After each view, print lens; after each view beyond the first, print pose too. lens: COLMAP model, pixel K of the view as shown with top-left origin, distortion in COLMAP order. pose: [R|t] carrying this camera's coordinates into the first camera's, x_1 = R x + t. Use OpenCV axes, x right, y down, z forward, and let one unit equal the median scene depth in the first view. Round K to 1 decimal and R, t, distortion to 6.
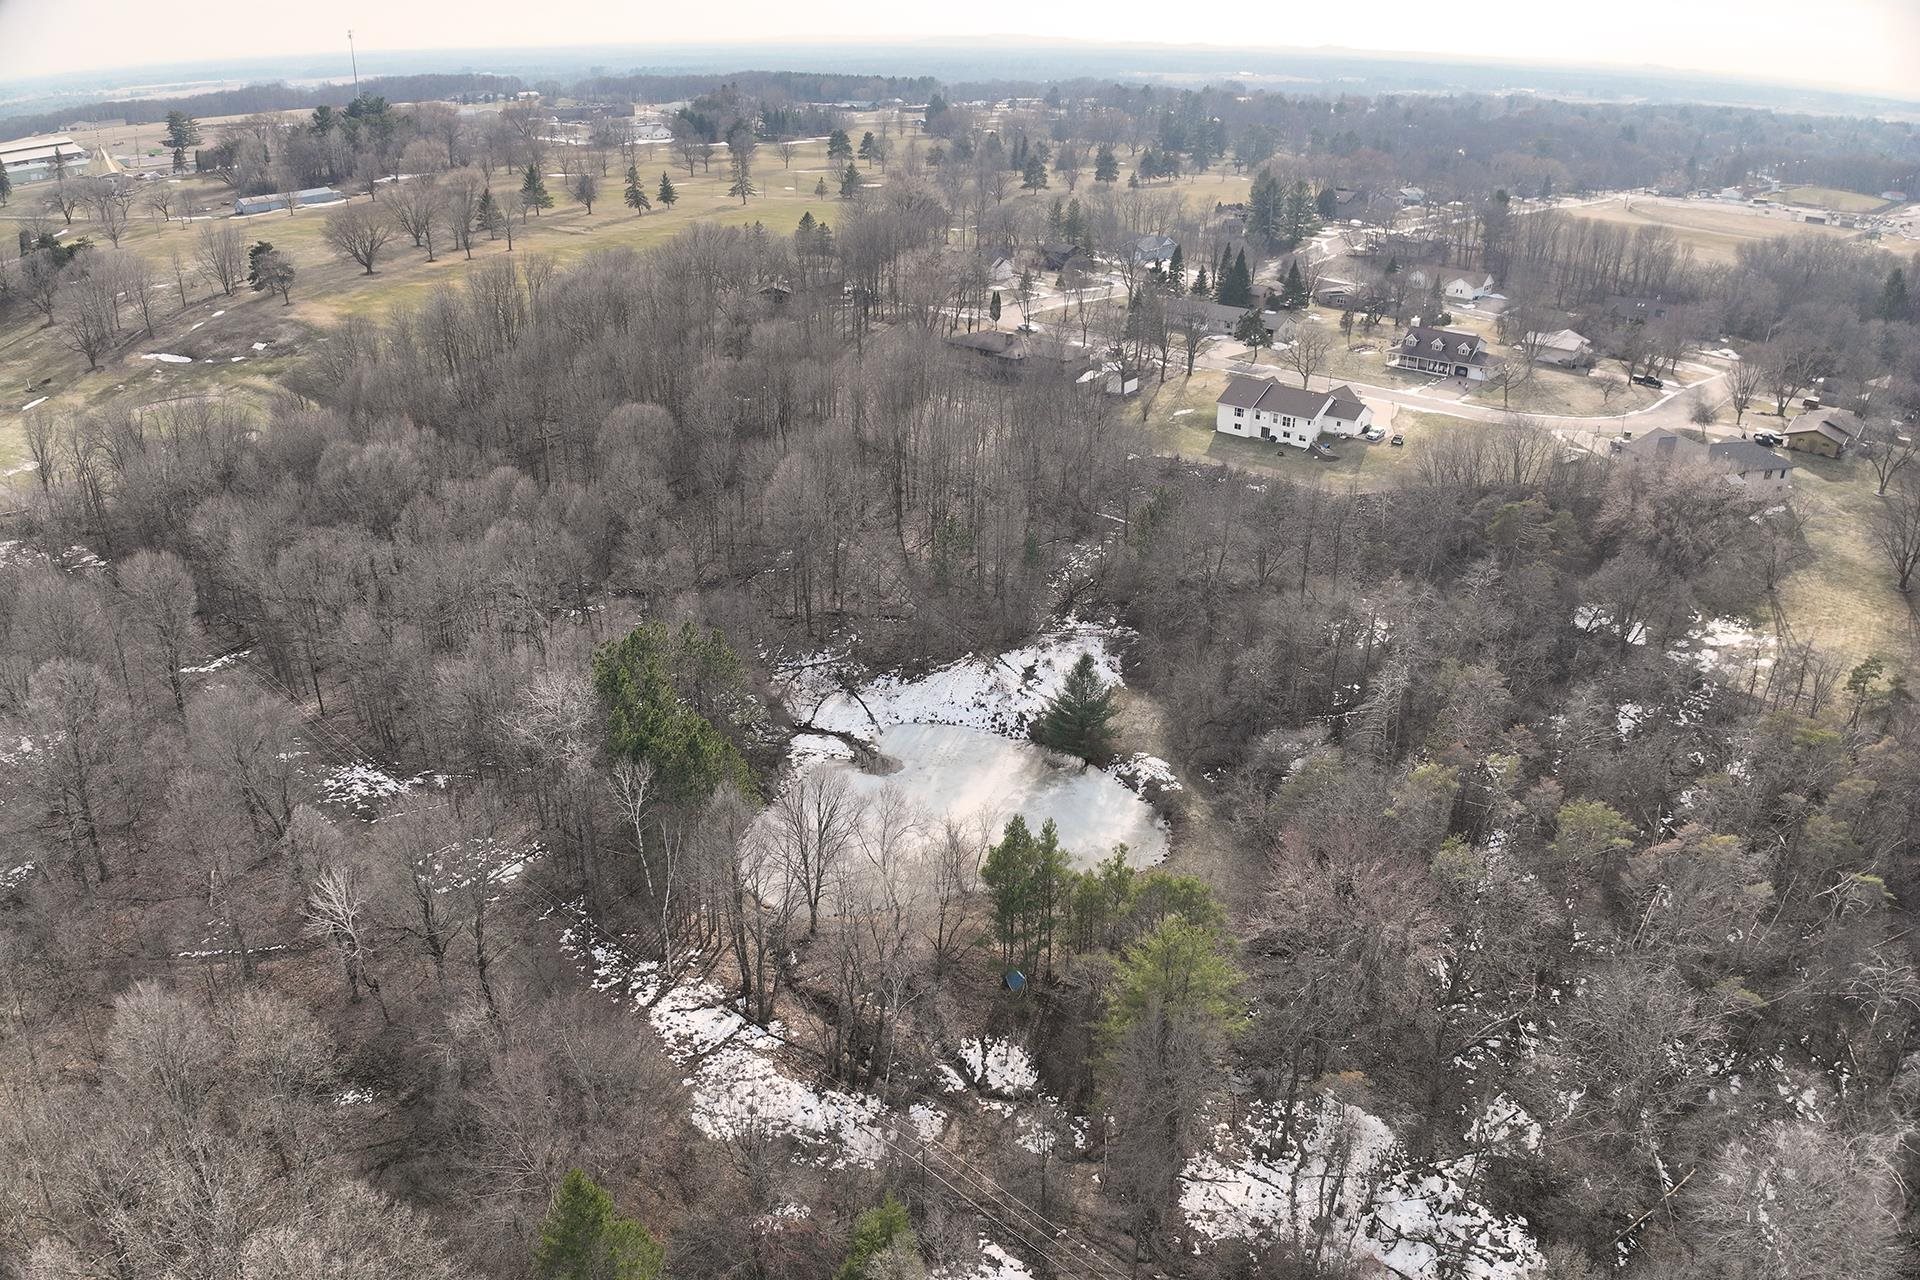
lens RADIAL K [[1338.1, 0, 962.3], [0, 1338.1, 647.4], [0, 0, 1]] dist [-0.105348, -0.009836]
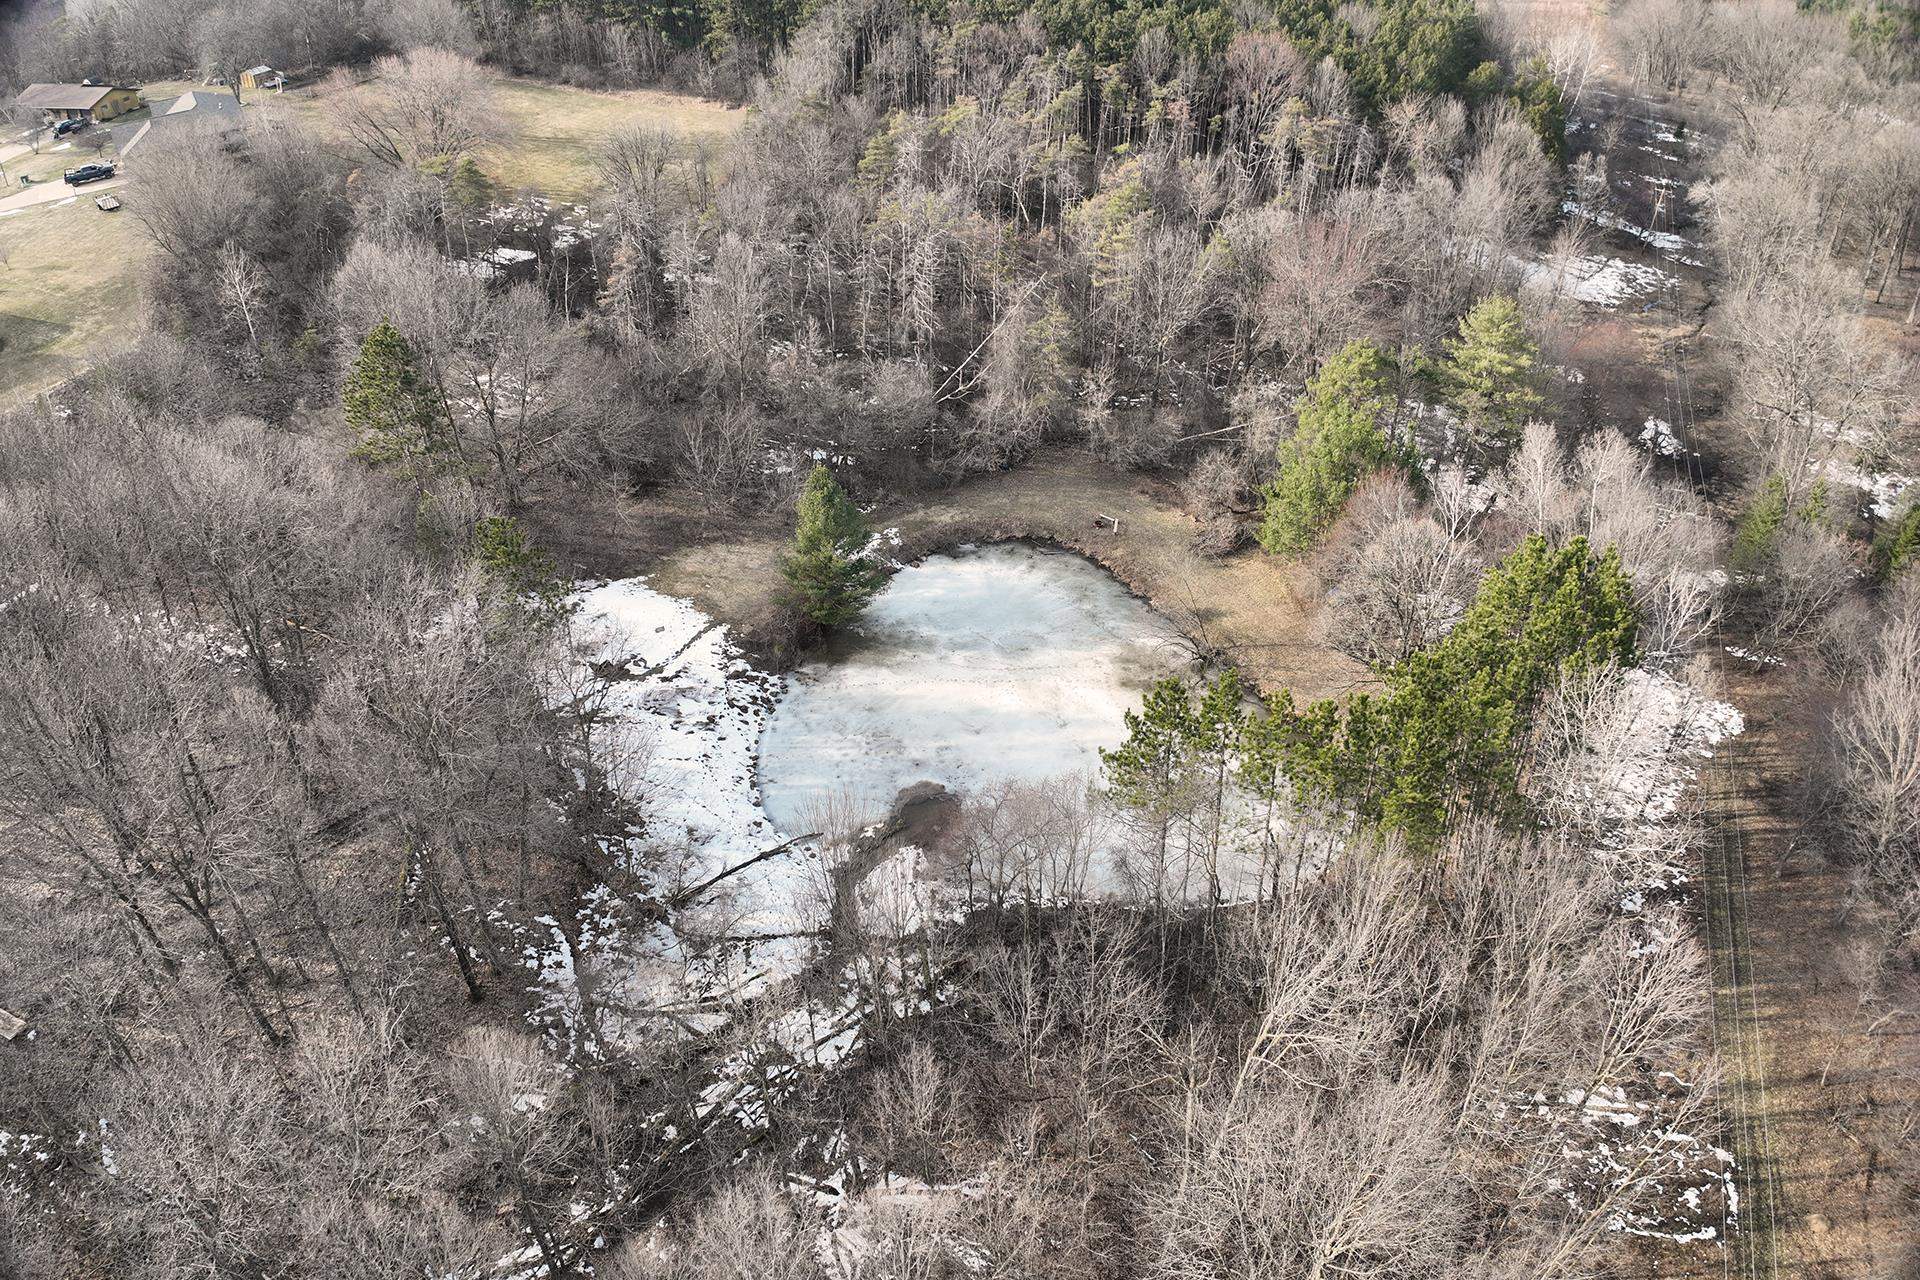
lens RADIAL K [[1338.1, 0, 966.8], [0, 1338.1, 645.3], [0, 0, 1]] dist [-0.105348, -0.009836]
pose [[-0.284528, -0.574925, 0.767141, -0.324145], [0.409329, 0.650747, 0.639513, -0.221661], [-0.866887, 0.495973, 0.050178, 0.635851]]
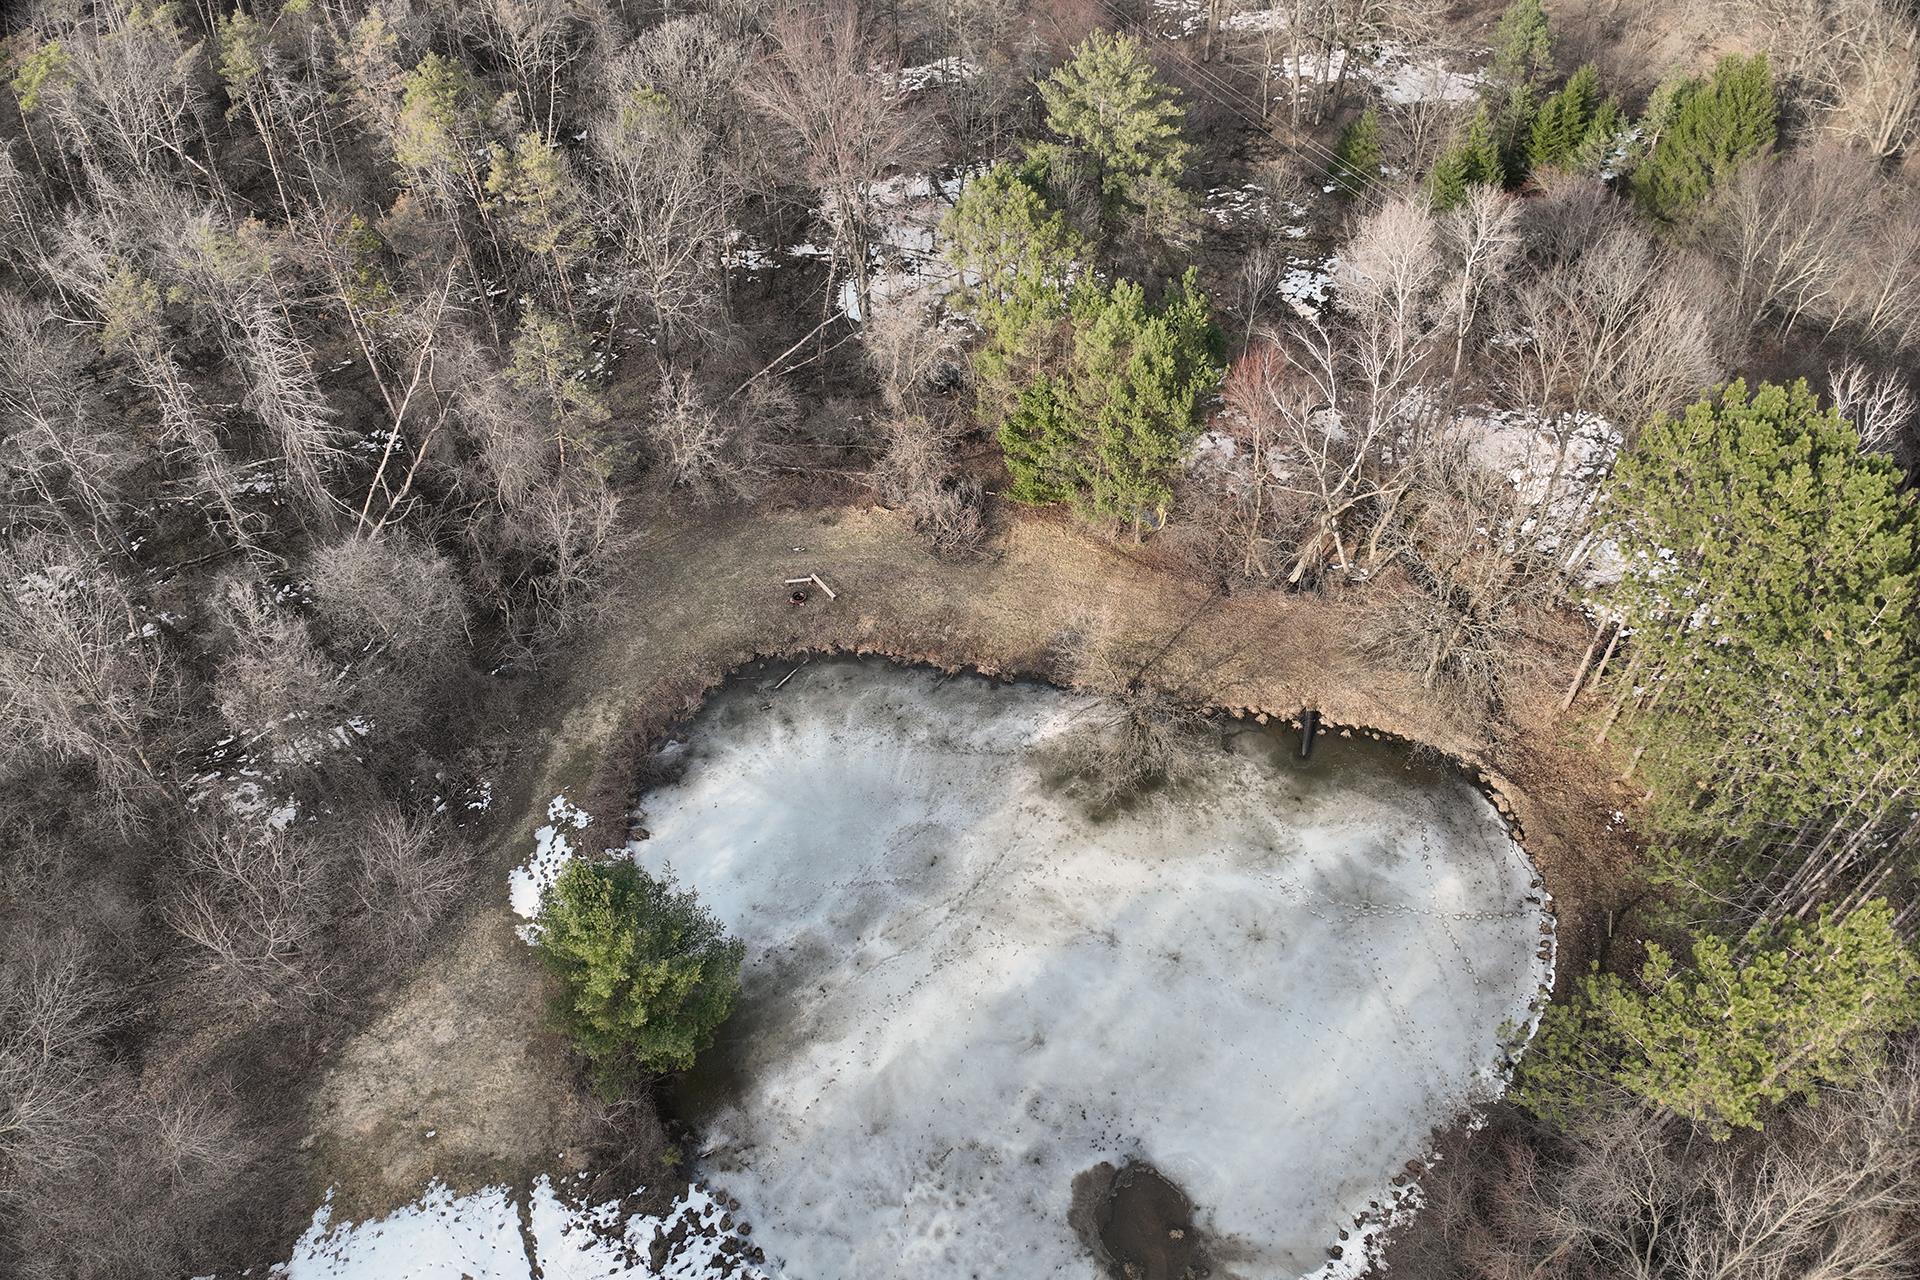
lens RADIAL K [[1338.1, 0, 956.6], [0, 1338.1, 642.6], [0, 0, 1]] dist [-0.105348, -0.009836]
pose [[-0.899541, -0.335382, 0.279901, -0.045102], [0.187325, 0.282687, 0.940743, -0.206727], [-0.394632, 0.898670, -0.191463, 0.653492]]
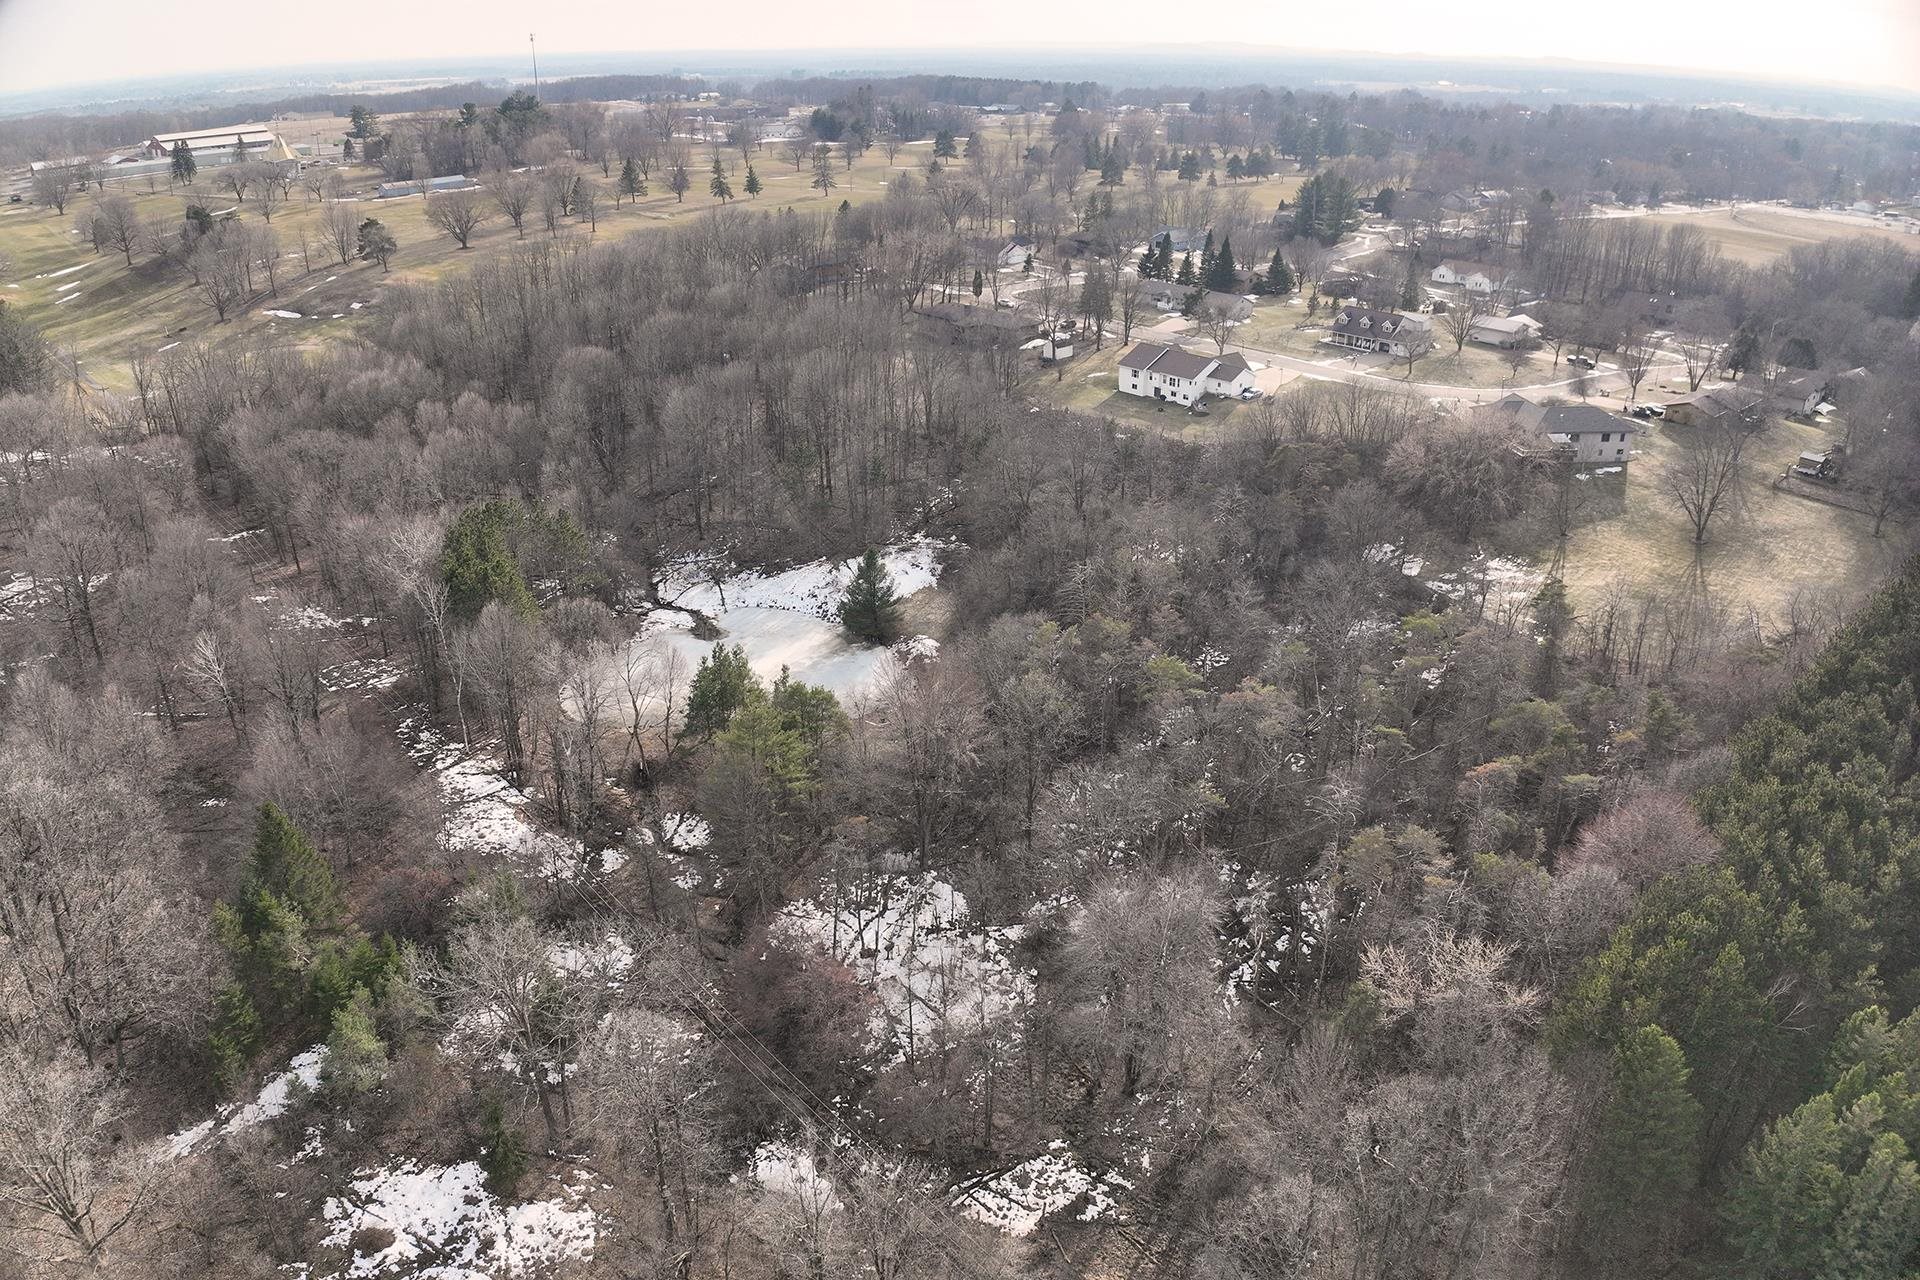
lens RADIAL K [[1338.1, 0, 963.8], [0, 1338.1, 642.7], [0, 0, 1]] dist [-0.105348, -0.009836]
pose [[0.989161, 0.053537, -0.136727, 0.231891], [-0.054556, 0.998504, -0.003710, 0.060841], [0.136324, 0.011129, 0.990602, -0.124385]]
